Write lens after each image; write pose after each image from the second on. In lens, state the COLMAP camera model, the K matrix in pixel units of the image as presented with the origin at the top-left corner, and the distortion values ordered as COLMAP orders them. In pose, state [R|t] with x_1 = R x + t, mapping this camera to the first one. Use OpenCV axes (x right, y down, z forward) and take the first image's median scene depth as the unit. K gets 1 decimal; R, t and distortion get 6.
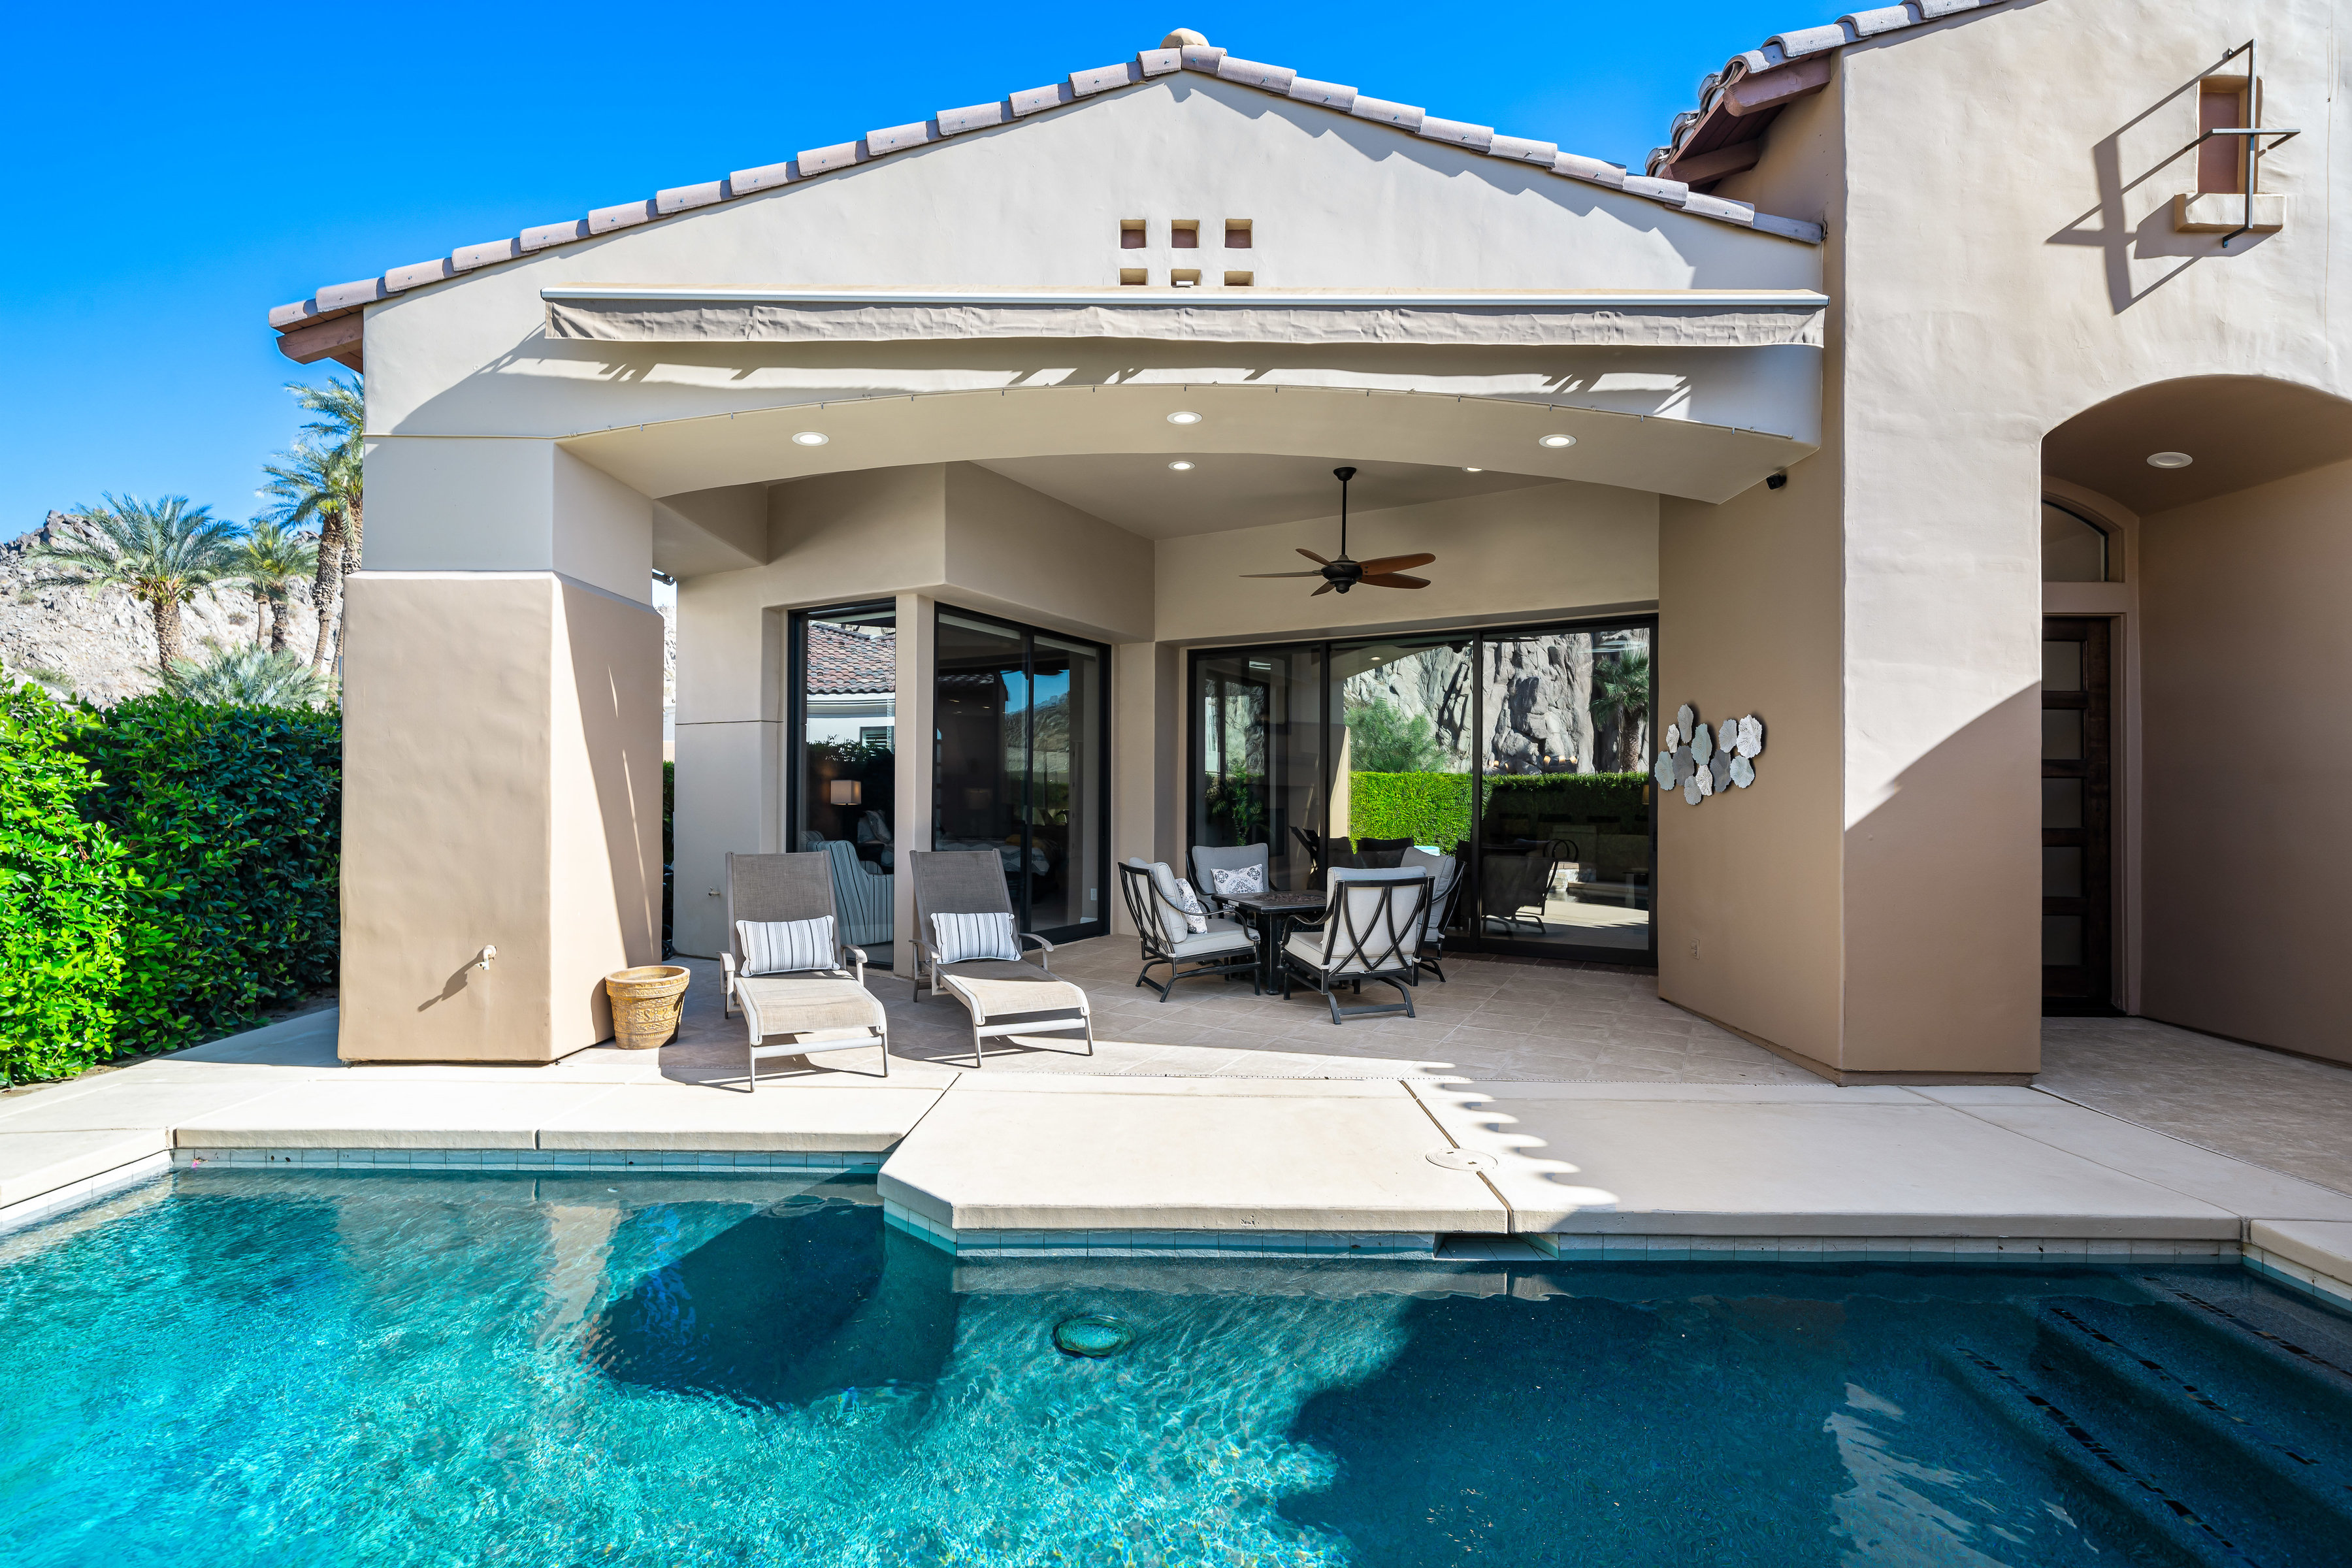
lens RADIAL K [[1008.0, 0, 1156.9], [0, 1008.0, 787.1], [0, 0, 1]] dist [-0.002151, 0.000048]
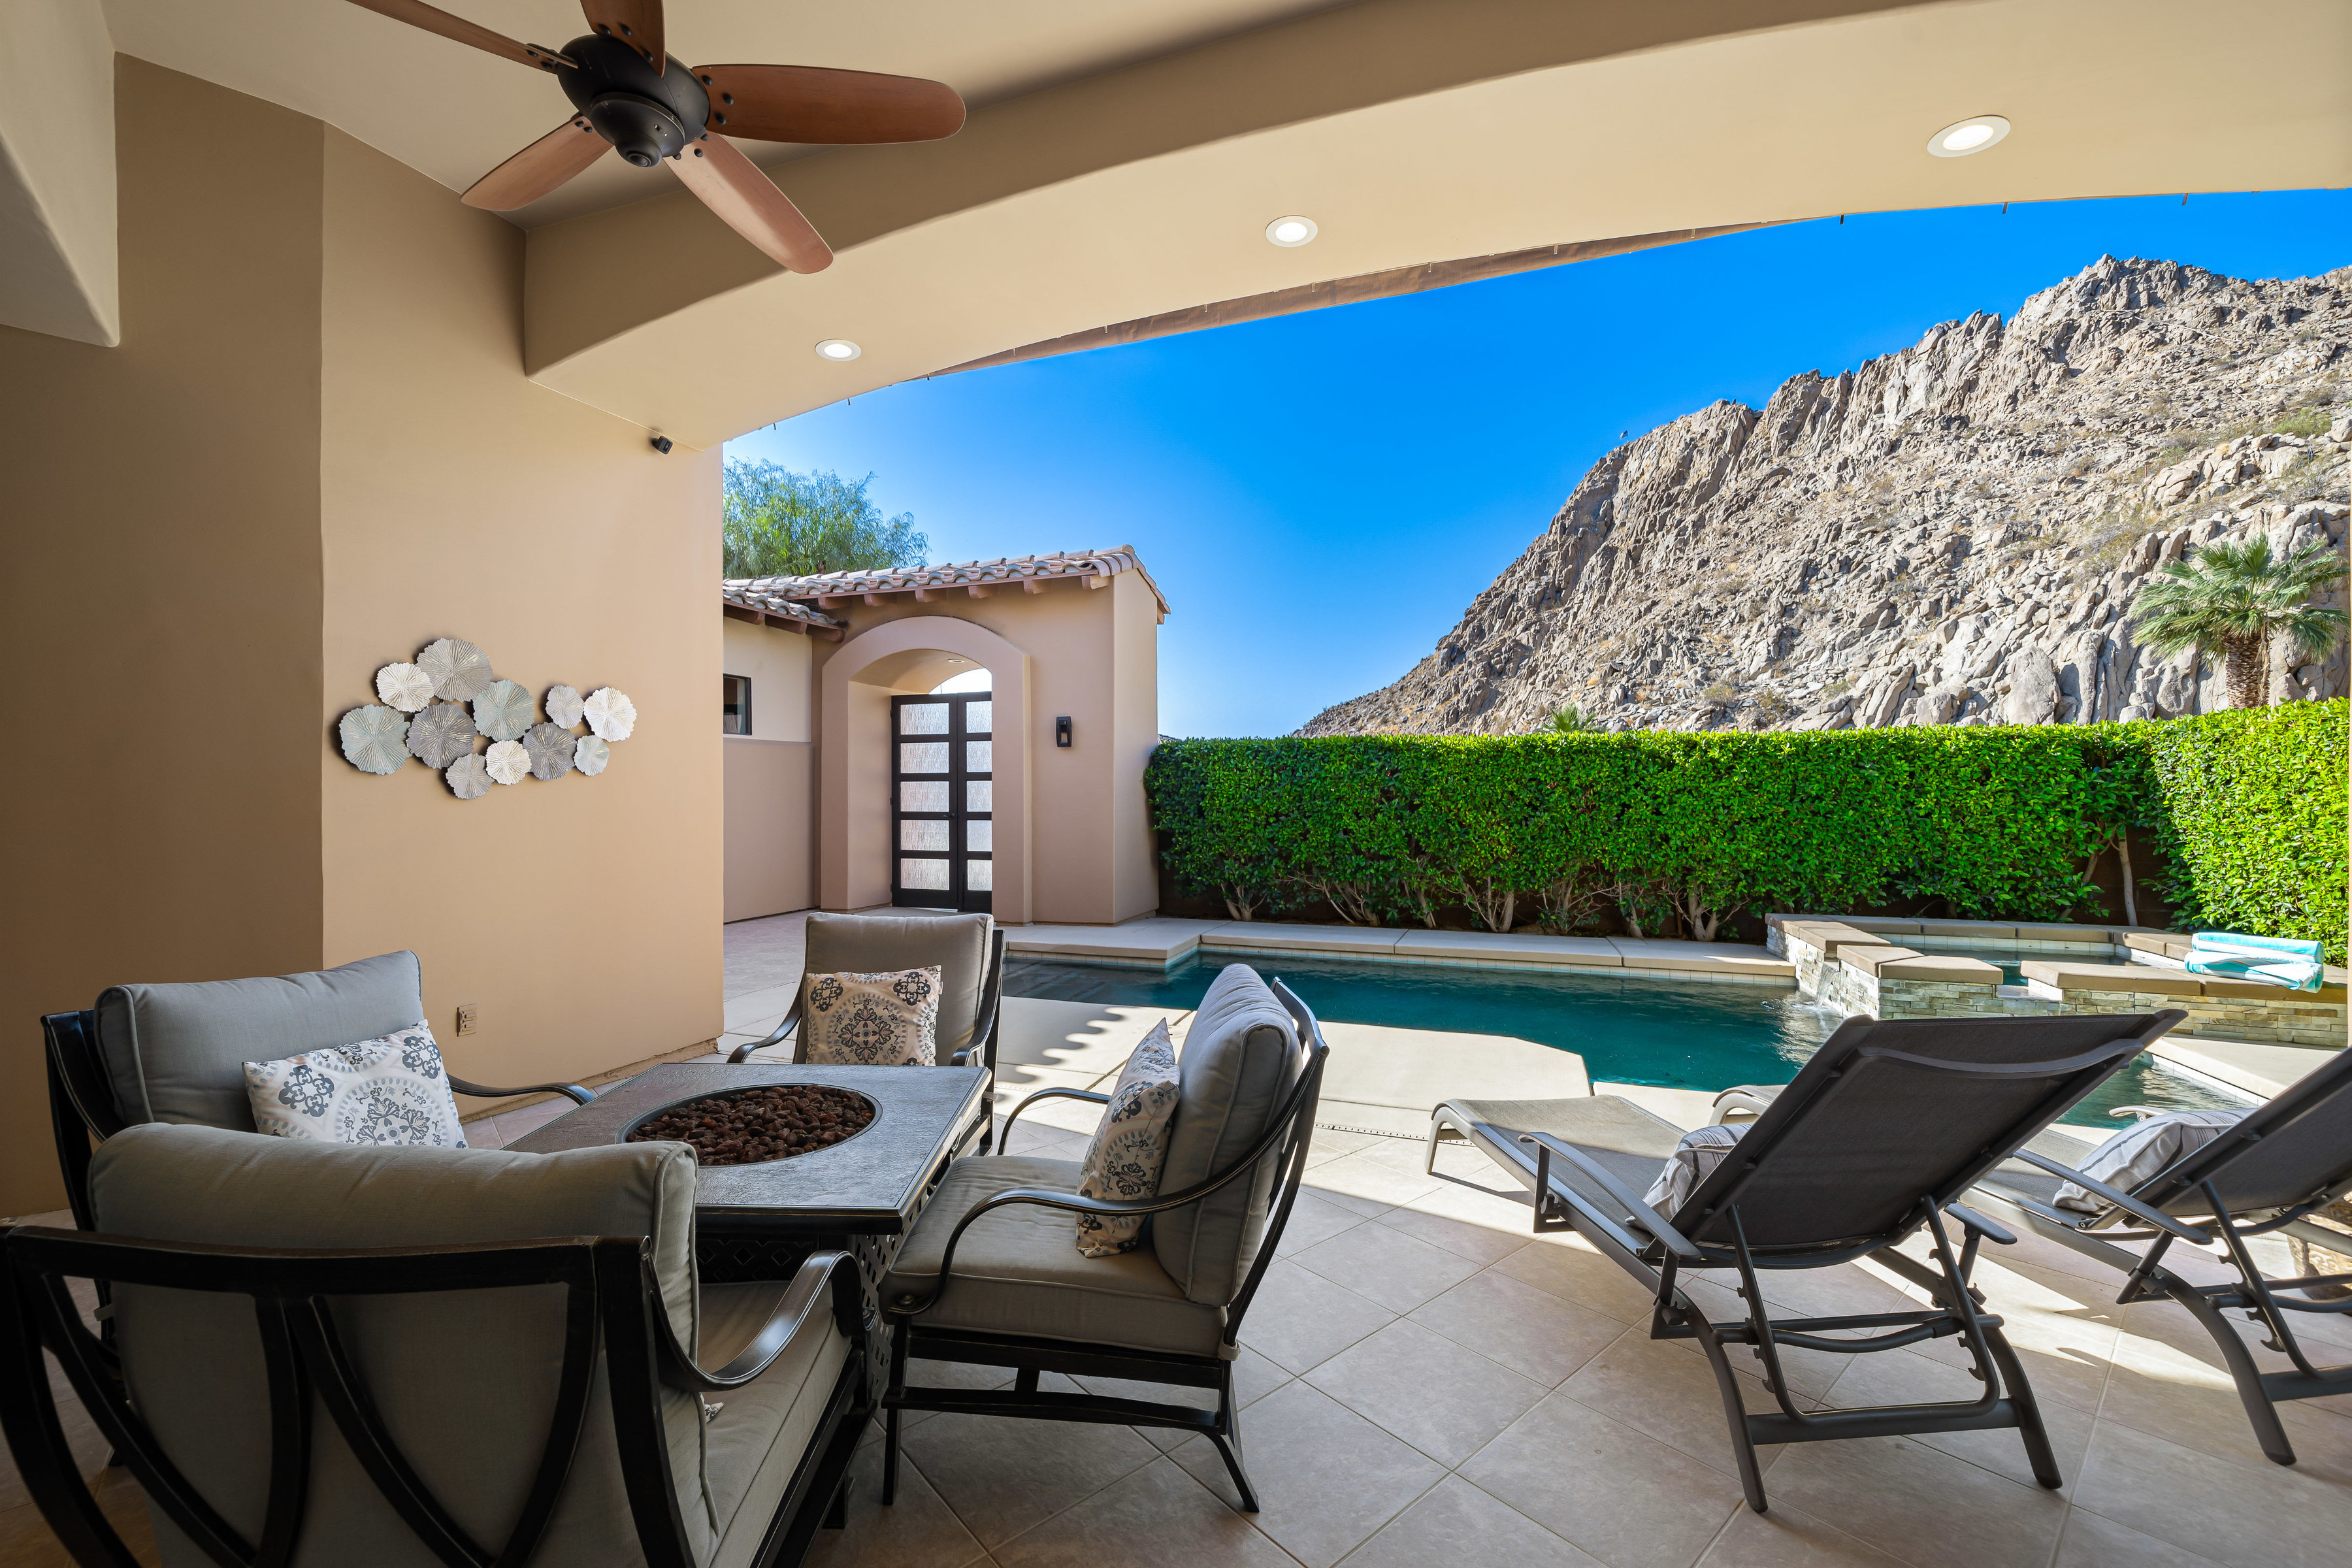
lens RADIAL K [[950.0, 0, 1163.7], [0, 950.0, 788.7], [0, 0, 1]] dist [0.000811, -0.000547]
pose [[-0.944342, -0.005255, 0.328924, -0.112187], [-0.007817, 0.999949, -0.006470, 0.014589], [-0.328873, -0.008681, -0.944334, 1.776775]]
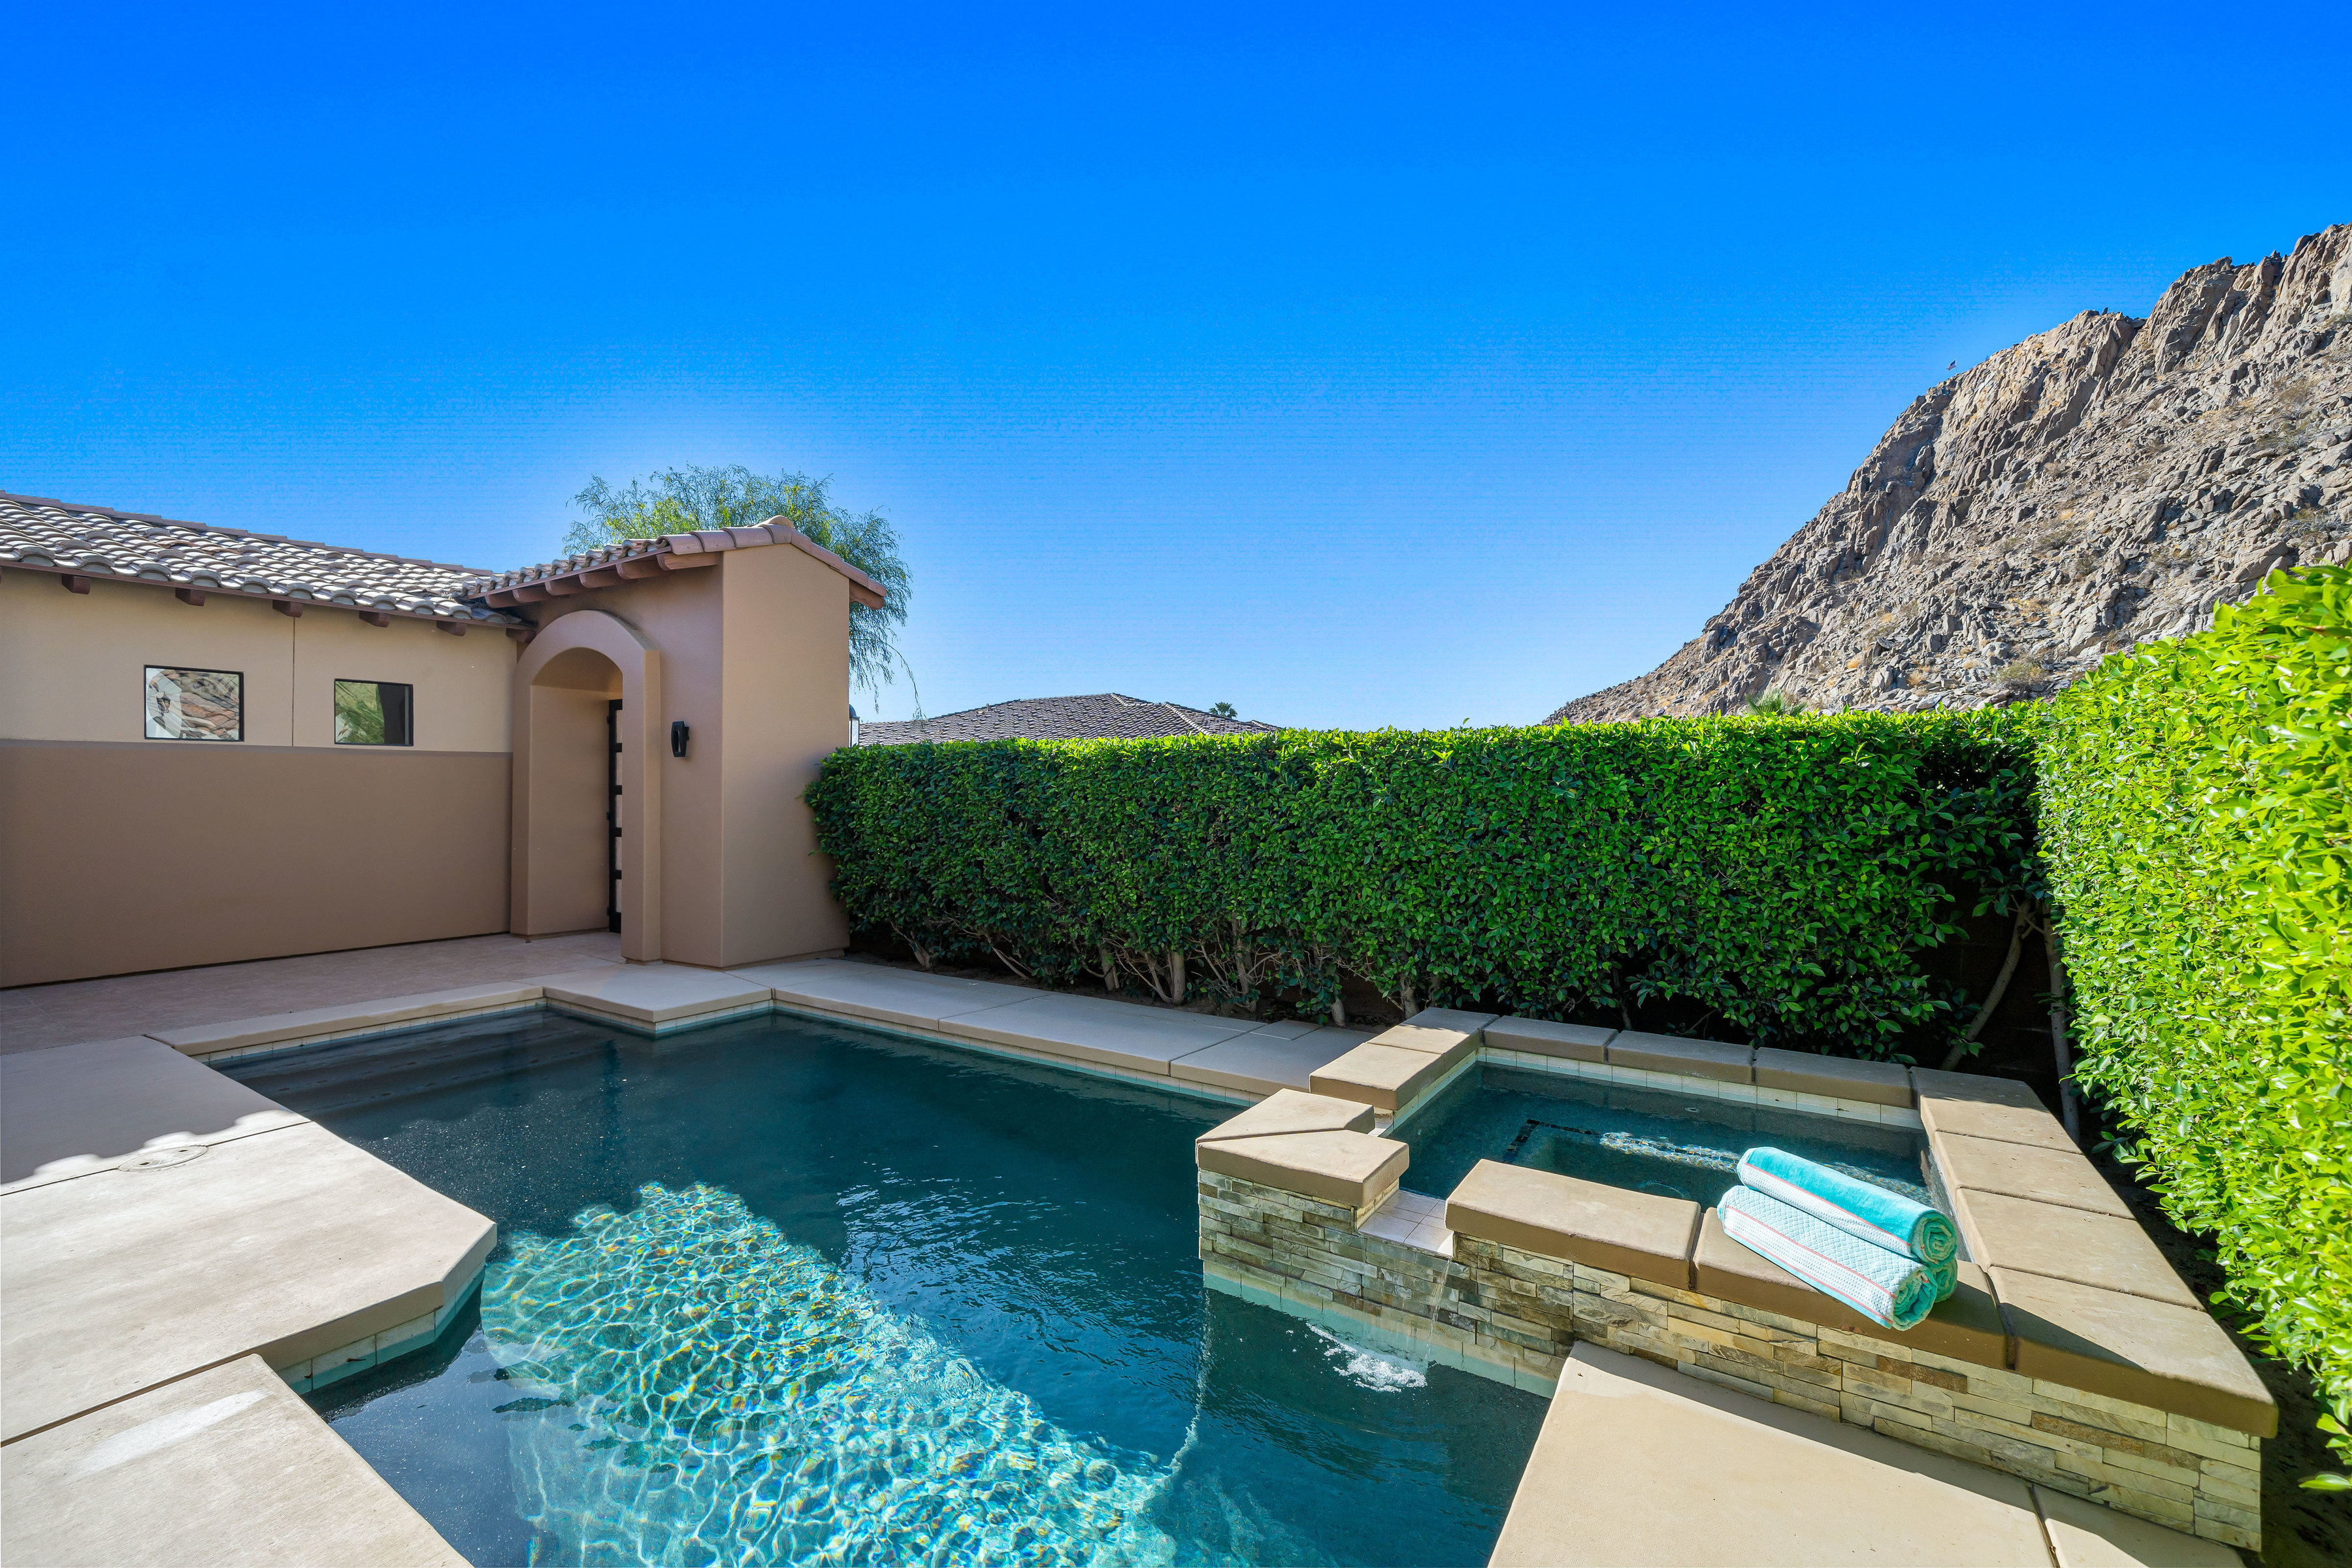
lens RADIAL K [[972.2, 0, 1160.7], [0, 972.2, 786.7], [0, 0, 1]] dist [-0.000815, 0.000412]
pose [[-0.838326, -0.006333, 0.545132, -0.890906], [-0.011618, 0.999913, -0.006250, -0.028414], [-0.545045, -0.011573, -0.838327, 0.986612]]
